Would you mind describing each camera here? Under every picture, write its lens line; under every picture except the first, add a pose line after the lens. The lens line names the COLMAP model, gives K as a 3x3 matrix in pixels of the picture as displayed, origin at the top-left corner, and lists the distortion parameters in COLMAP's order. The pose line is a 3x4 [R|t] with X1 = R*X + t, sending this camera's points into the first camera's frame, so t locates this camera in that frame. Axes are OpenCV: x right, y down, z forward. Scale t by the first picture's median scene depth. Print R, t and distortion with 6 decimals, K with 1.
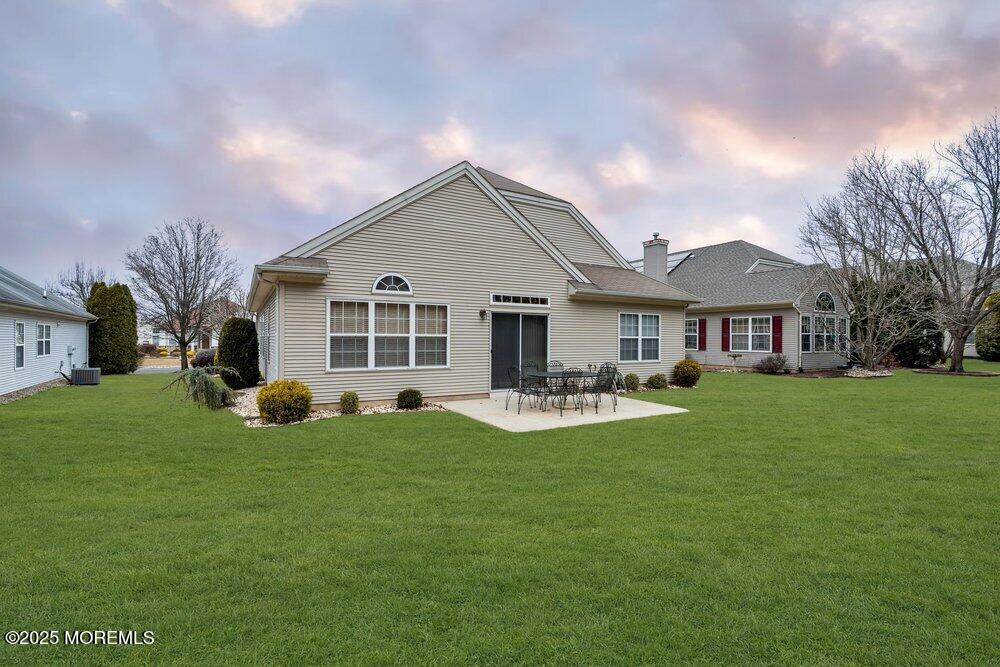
lens RADIAL K [[446.9, 0, 501.2], [0, 446.9, 335.3], [0, 0, 1]] dist [-0.007194, 0.000816]
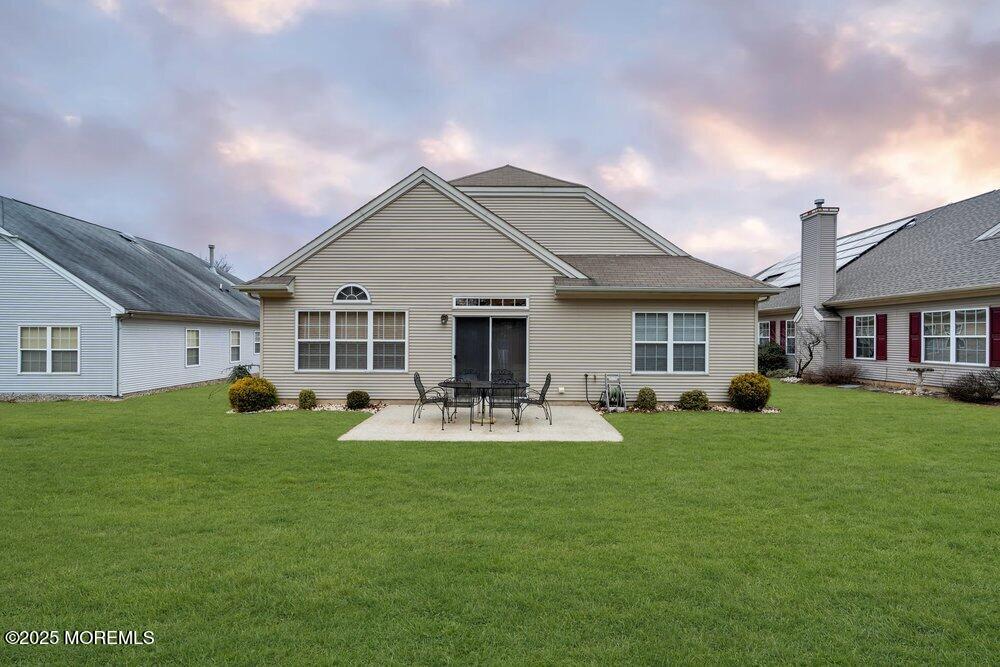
lens RADIAL K [[446.9, 0, 501.2], [0, 446.9, 335.3], [0, 0, 1]] dist [-0.007194, 0.000816]
pose [[0.863672, -0.006166, -0.504017, 0.546906], [0.003296, 0.999973, -0.006586, -0.004152], [0.504044, 0.004027, 0.863668, 0.209987]]
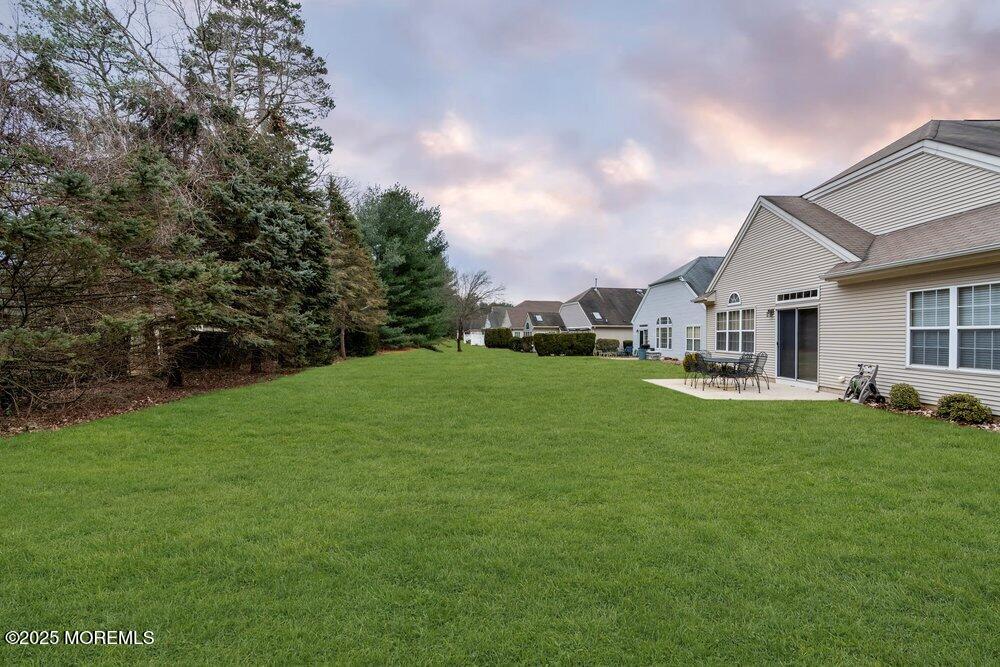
lens RADIAL K [[446.9, 0, 501.2], [0, 446.9, 335.3], [0, 0, 1]] dist [-0.007194, 0.000816]
pose [[-0.514576, 0.001369, -0.857444, 1.344534], [0.012301, 0.999908, -0.005787, 0.012713], [0.857357, -0.013525, -0.514545, 0.966646]]
